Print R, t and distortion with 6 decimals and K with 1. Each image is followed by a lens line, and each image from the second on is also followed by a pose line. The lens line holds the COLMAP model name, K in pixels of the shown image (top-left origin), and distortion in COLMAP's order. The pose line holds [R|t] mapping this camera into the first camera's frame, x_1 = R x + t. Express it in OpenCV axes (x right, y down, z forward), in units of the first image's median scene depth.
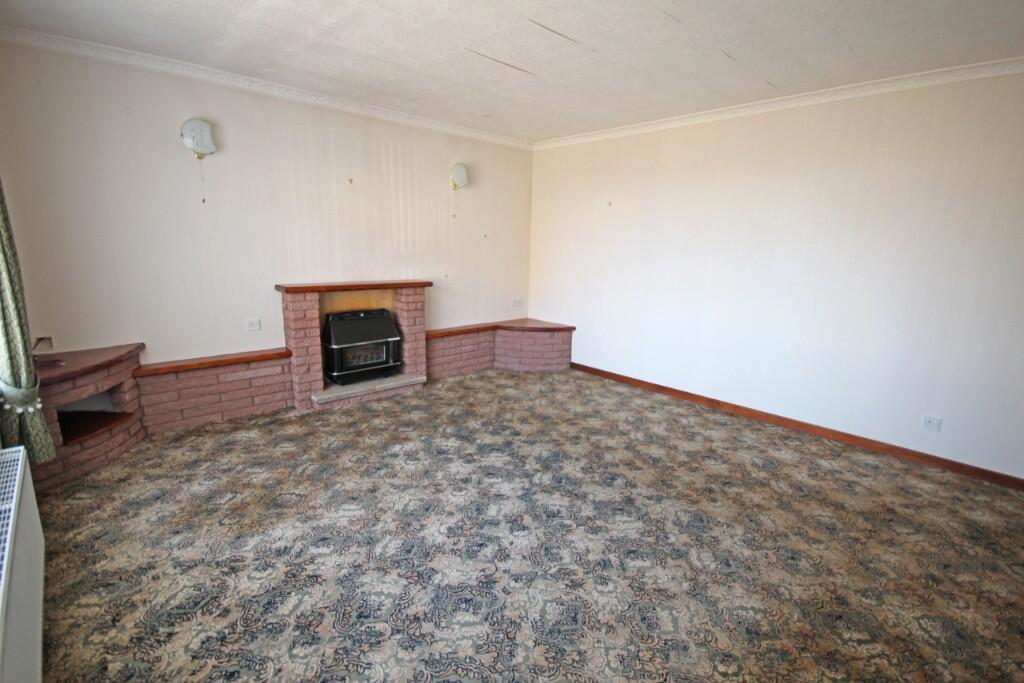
lens RADIAL K [[475.1, 0, 512.5], [0, 475.1, 367.6], [0, 0, 1]] dist [0.000624, 0.000125]
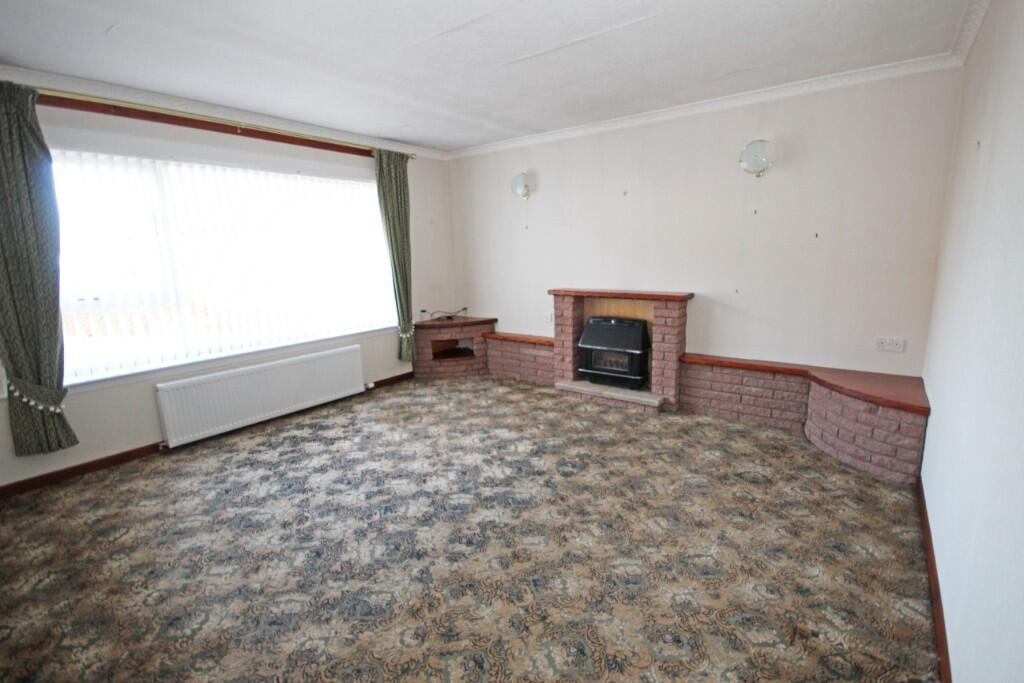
lens RADIAL K [[474.1, 0, 512.0], [0, 474.1, 341.5], [0, 0, 1]] dist [-0.005311, -0.006359]
pose [[0.161777, 0.152820, -0.974923, 0.813795], [-0.226917, 0.967224, 0.113959, -0.168965], [0.960384, 0.202791, 0.191152, 0.739182]]
